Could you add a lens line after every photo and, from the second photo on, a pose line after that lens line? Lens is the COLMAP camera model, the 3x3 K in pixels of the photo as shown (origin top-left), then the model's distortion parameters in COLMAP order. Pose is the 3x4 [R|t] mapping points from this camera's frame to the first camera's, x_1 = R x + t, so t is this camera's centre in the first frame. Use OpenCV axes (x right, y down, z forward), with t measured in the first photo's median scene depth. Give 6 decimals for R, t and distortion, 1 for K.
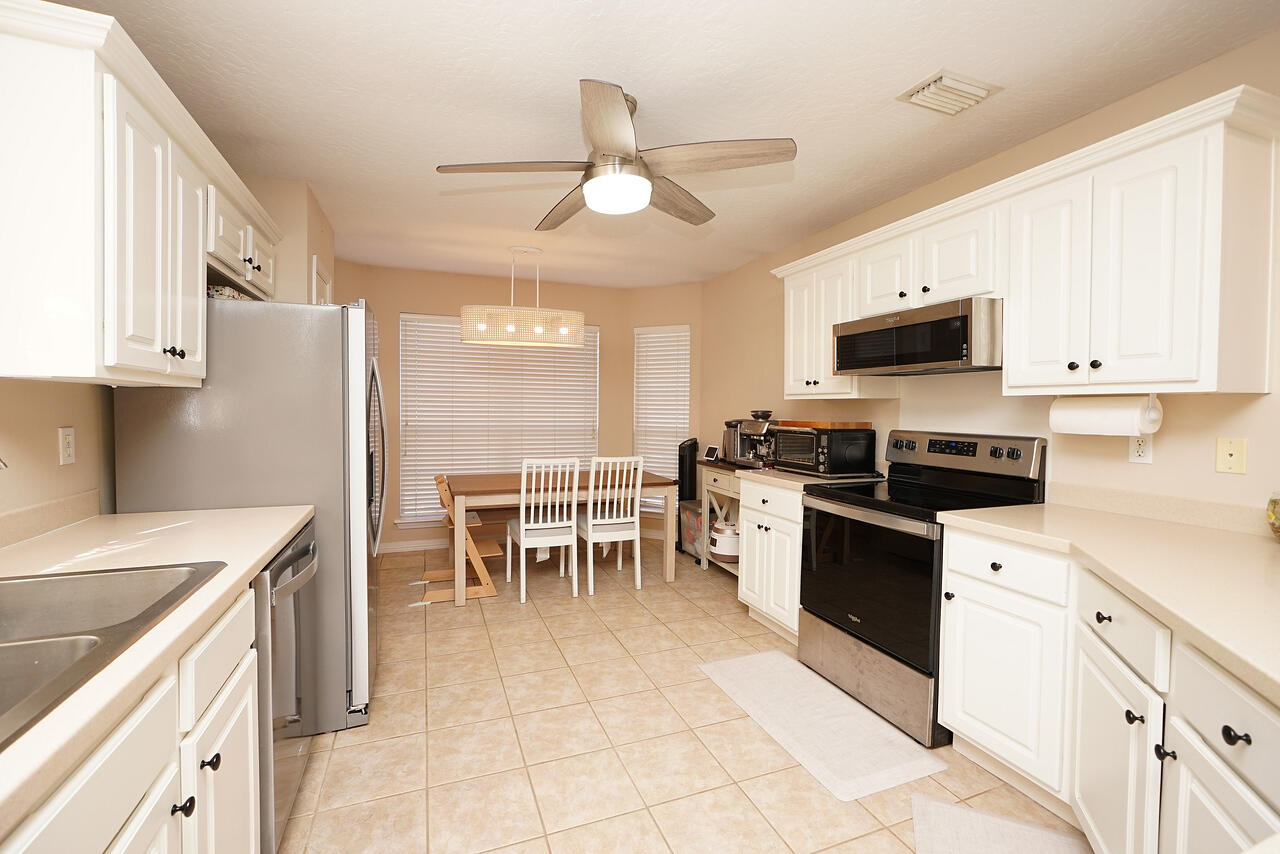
lens RADIAL K [[537.4, 0, 625.5], [0, 537.4, 425.4], [0, 0, 1]] dist [-0.006733, 0.002158]
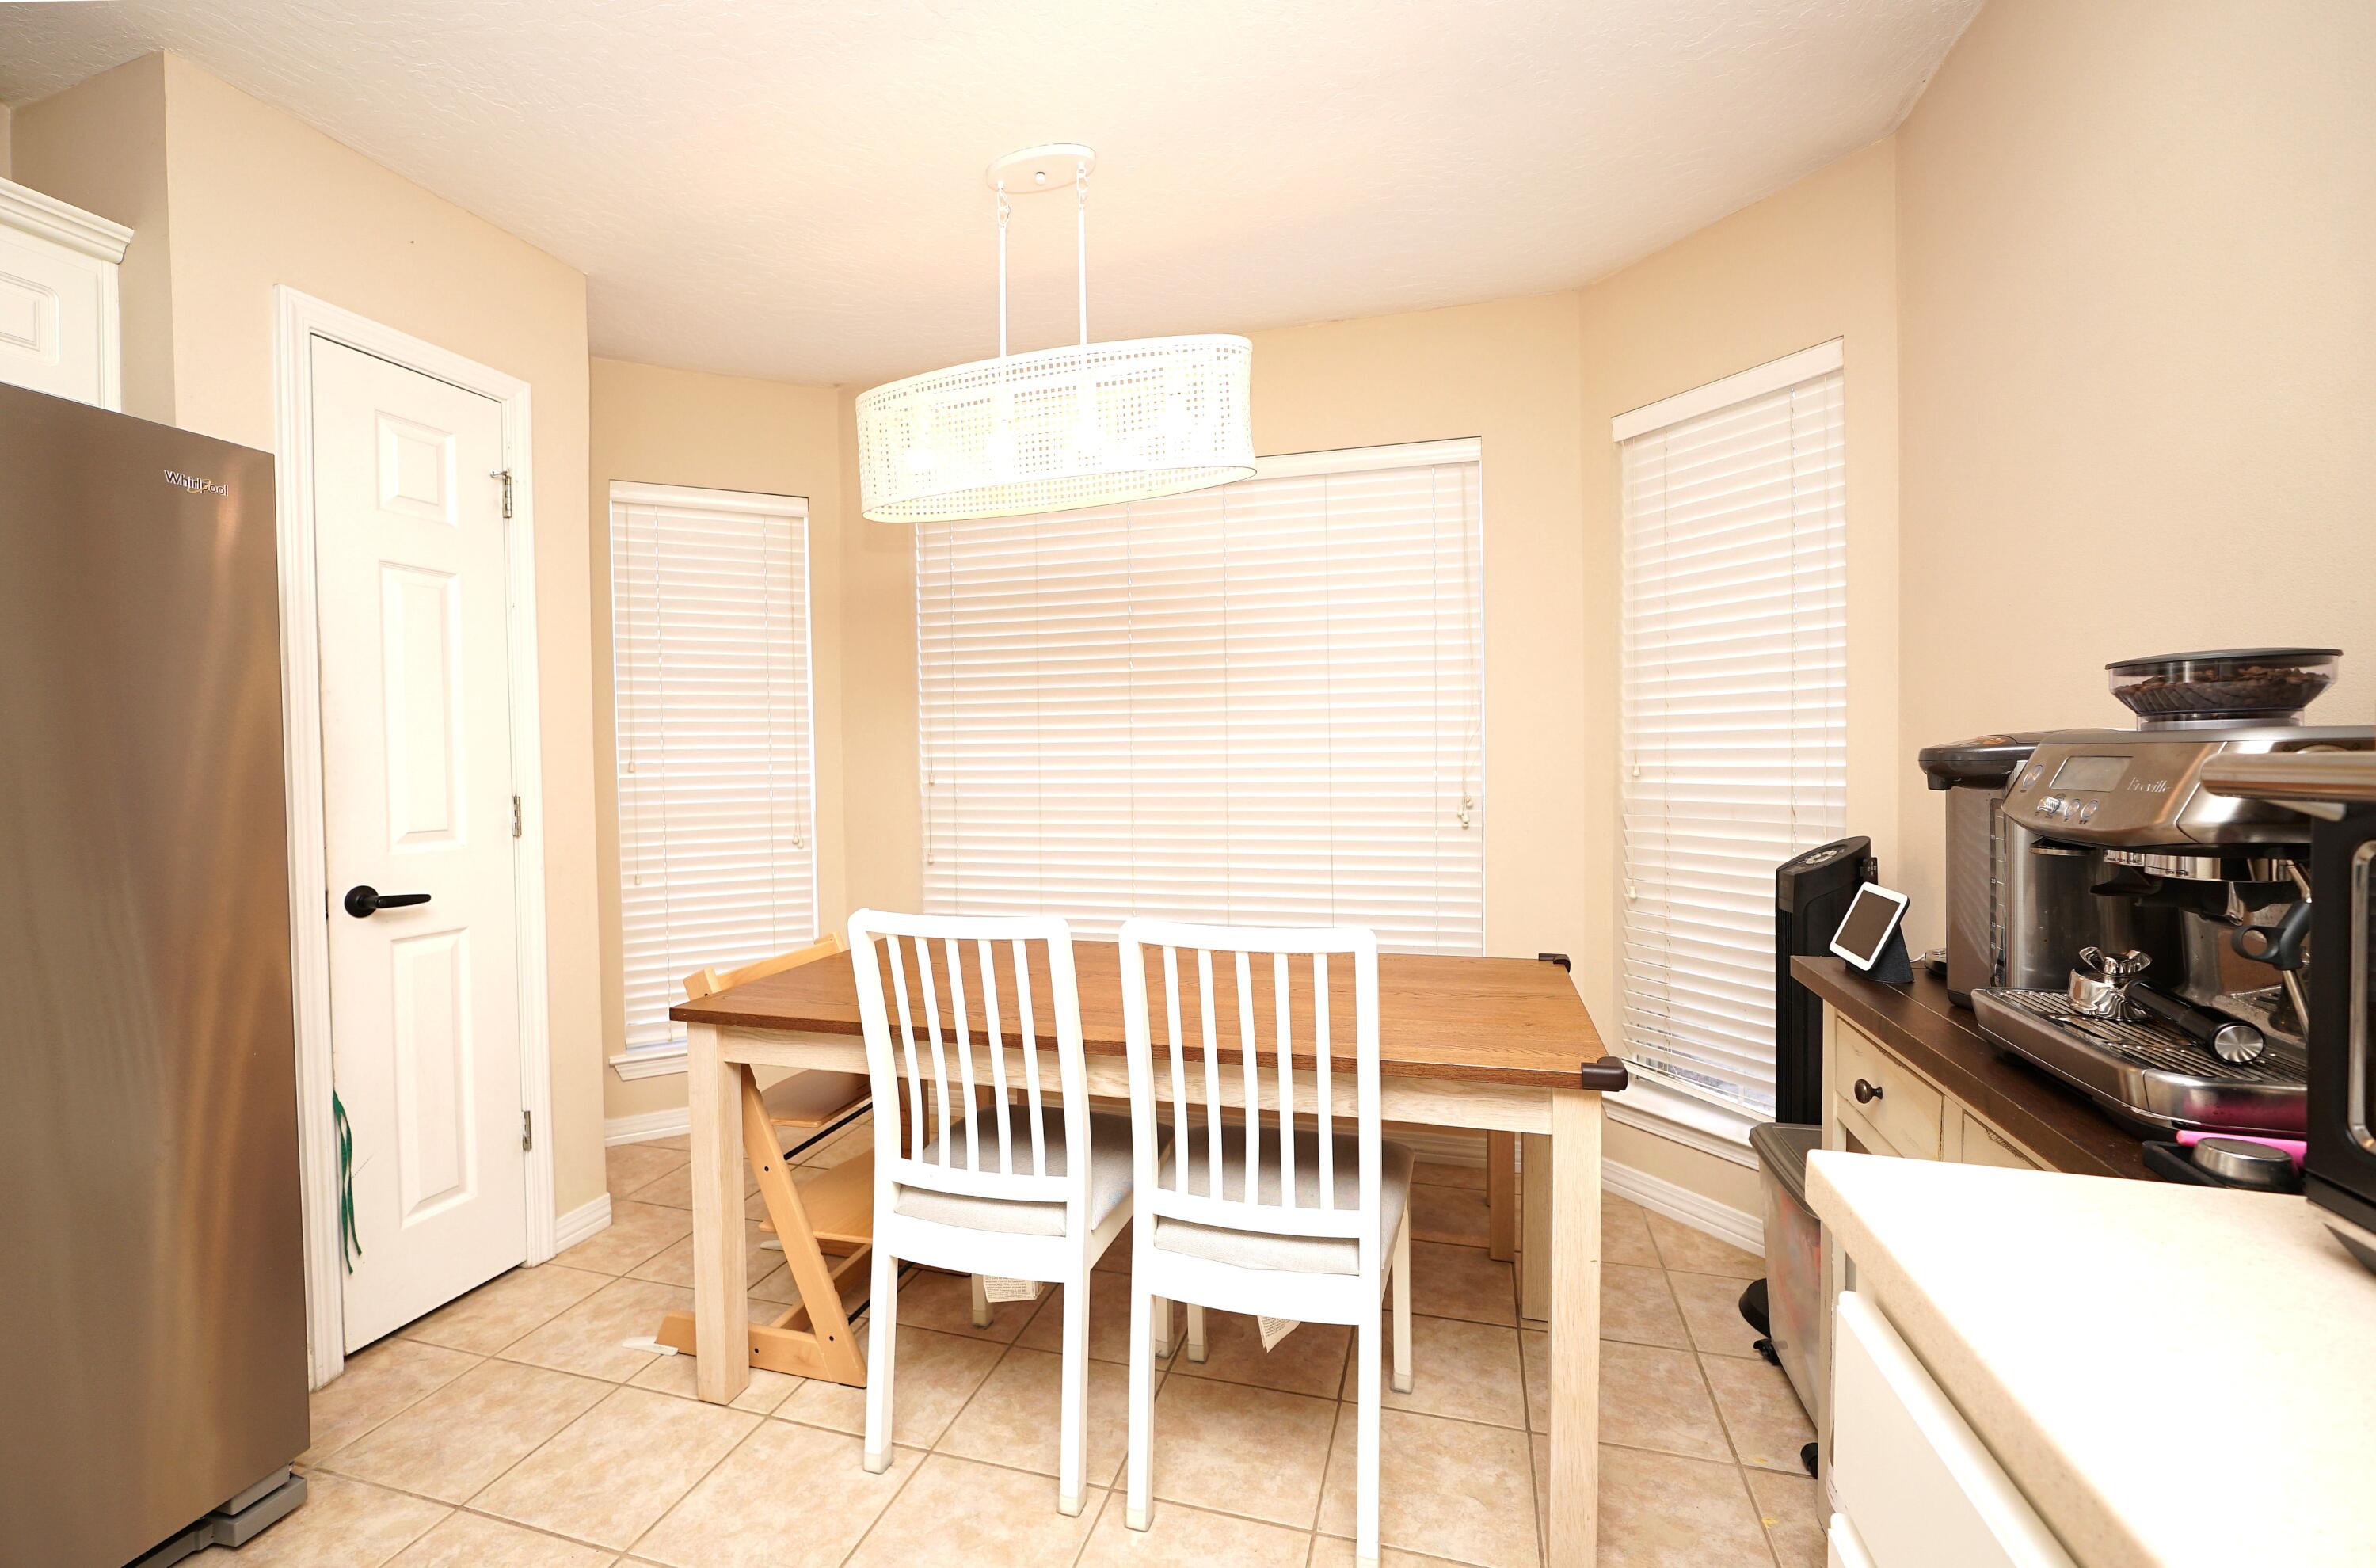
lens RADIAL K [[944.5, 0, 1194.1], [0, 944.5, 777.6], [0, 0, 1]] dist [-0.009728, -0.000086]
pose [[0.801154, -0.009937, -0.598376, 0.195790], [-0.001212, 0.999833, -0.018226, 0.007326], [0.598457, 0.015327, 0.801008, 0.690542]]
